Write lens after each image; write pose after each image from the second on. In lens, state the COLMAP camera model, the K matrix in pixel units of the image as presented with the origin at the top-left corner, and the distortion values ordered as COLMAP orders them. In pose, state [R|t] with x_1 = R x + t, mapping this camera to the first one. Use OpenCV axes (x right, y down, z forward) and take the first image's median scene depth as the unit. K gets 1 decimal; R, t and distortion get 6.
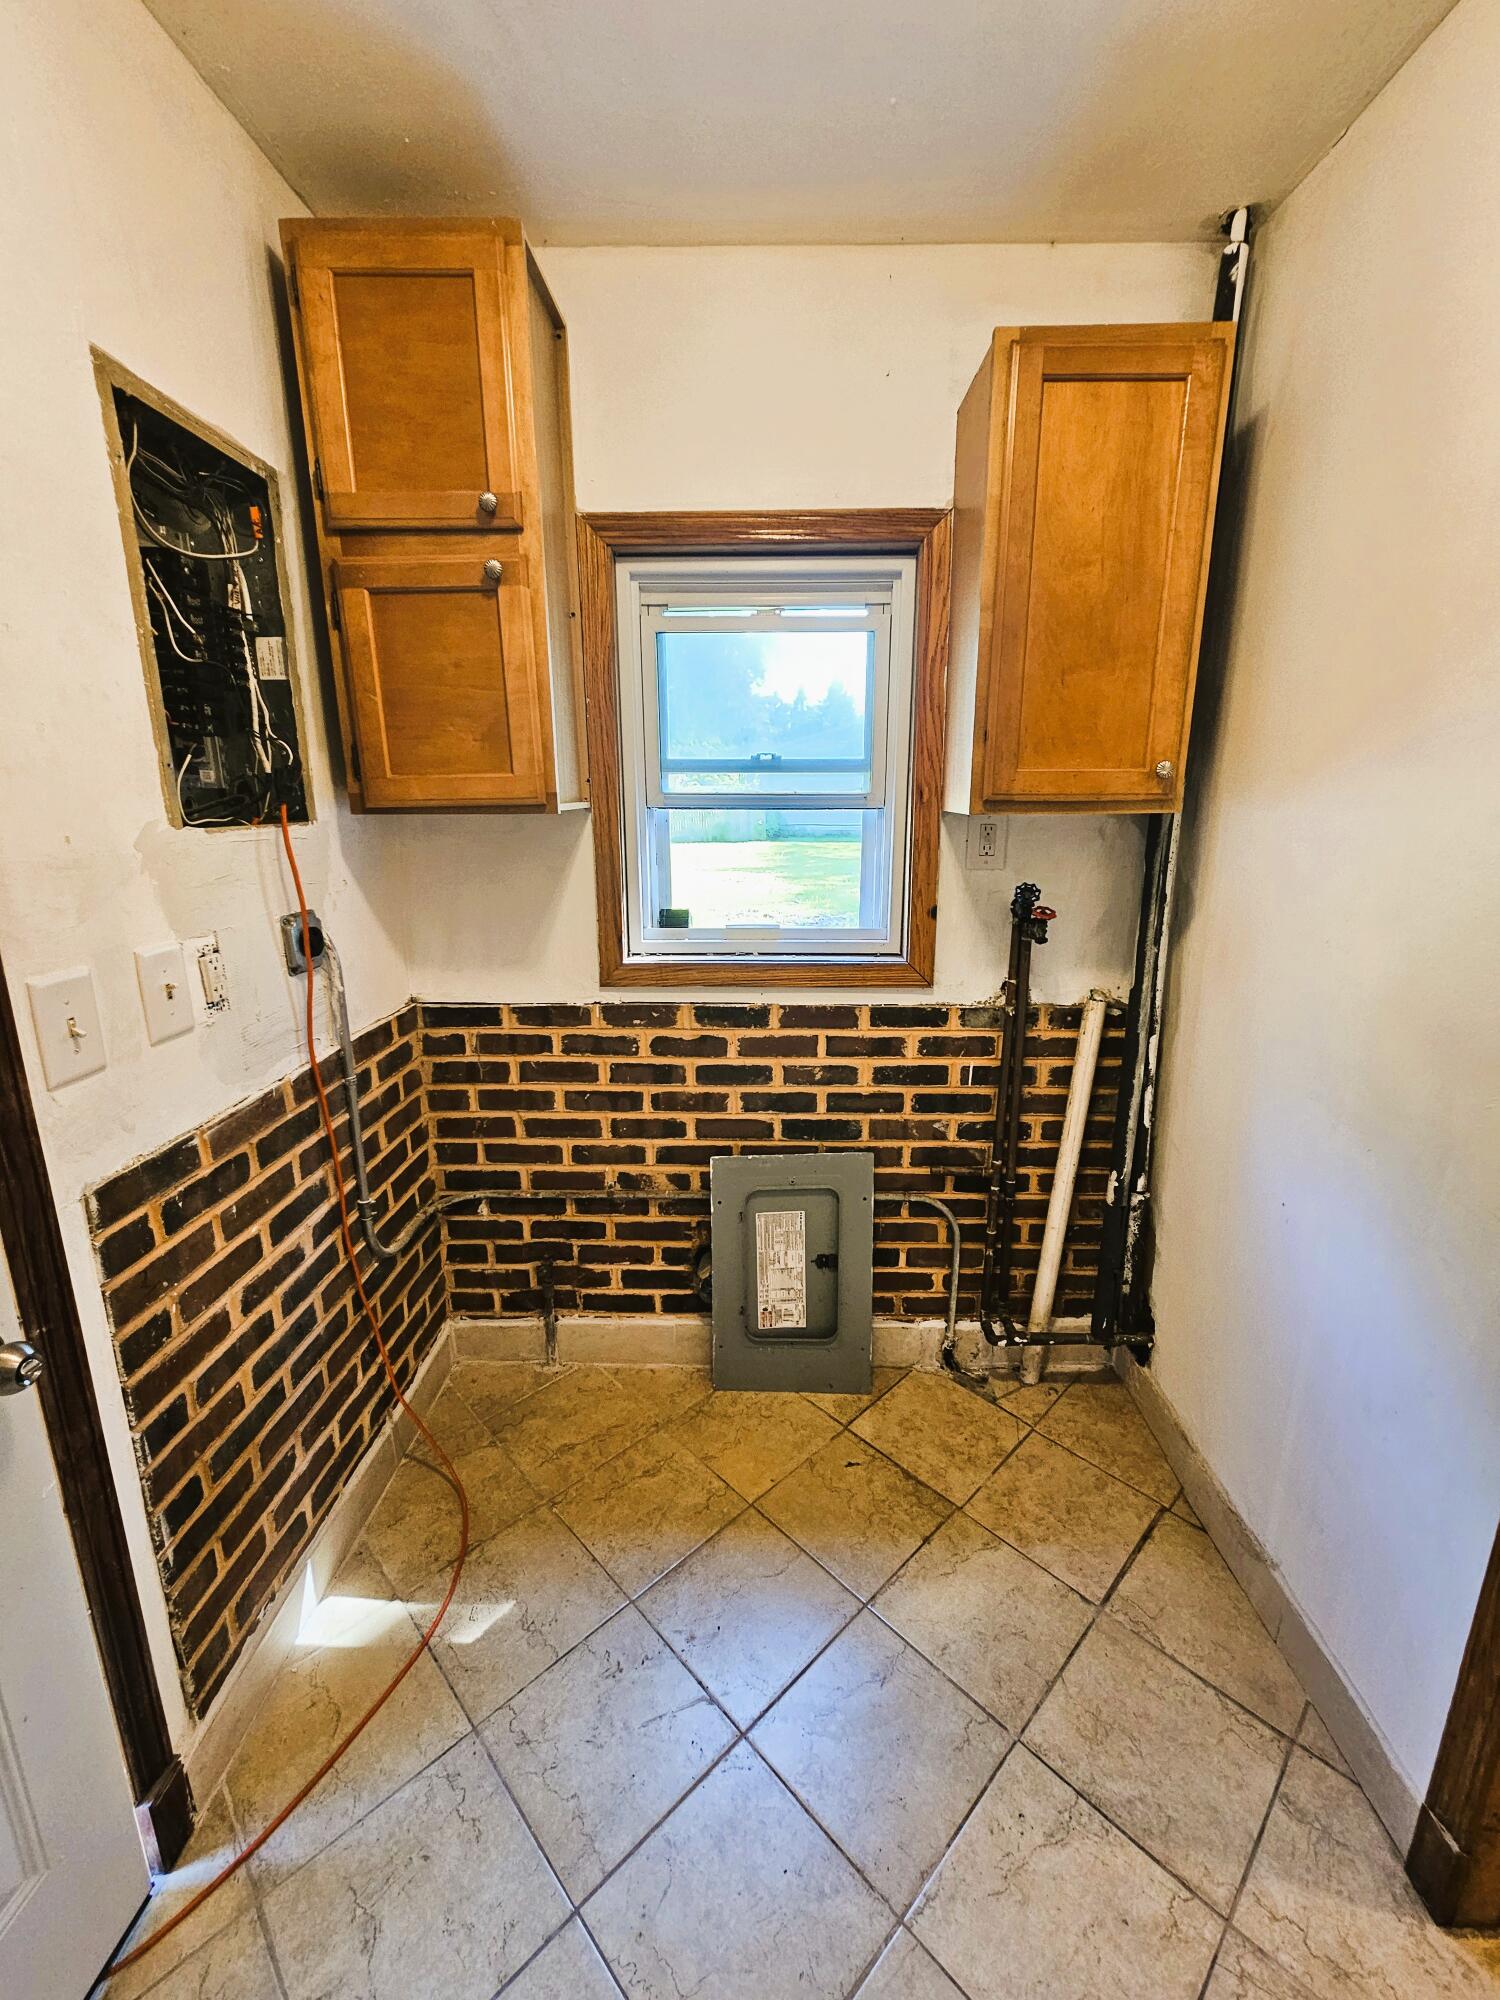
lens RADIAL K [[821.3, 0, 761.2], [0, 821.3, 992.1], [0, 0, 1]] dist [-0.000375, 0.000422]
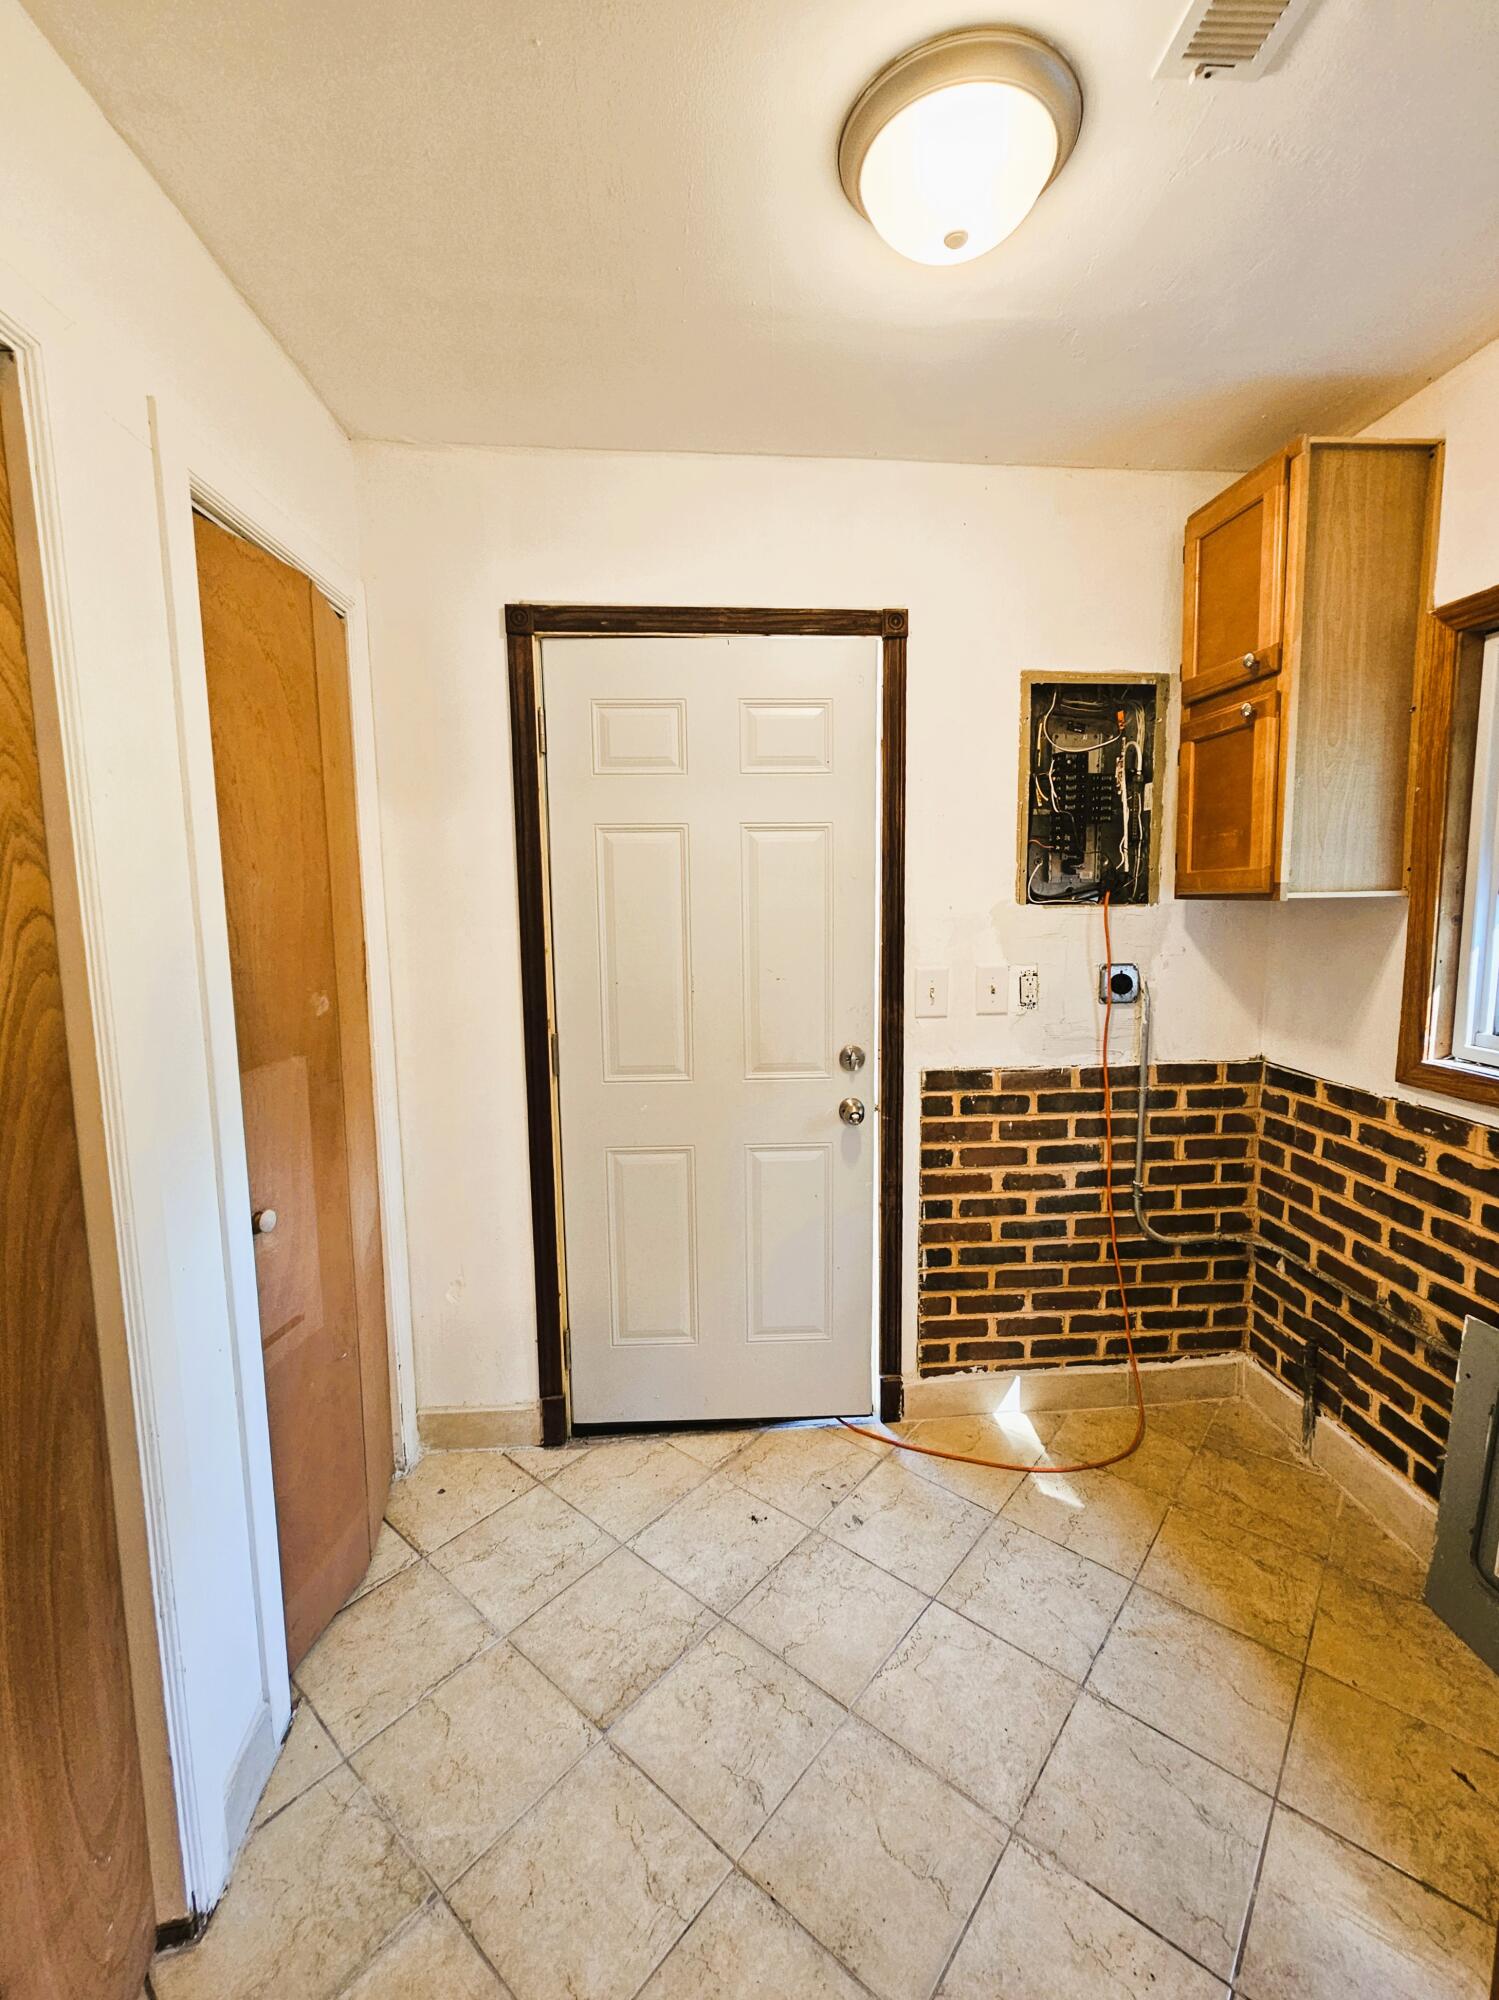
lens RADIAL K [[821.3, 0, 760.7], [0, 821.3, 992.1], [0, 0, 1]] dist [-0.000375, 0.000422]
pose [[0.115301, 0.122785, -0.985713, 0.630480], [-0.224805, 0.969810, 0.094508, -0.031171], [0.967558, 0.210696, 0.139423, 0.133354]]
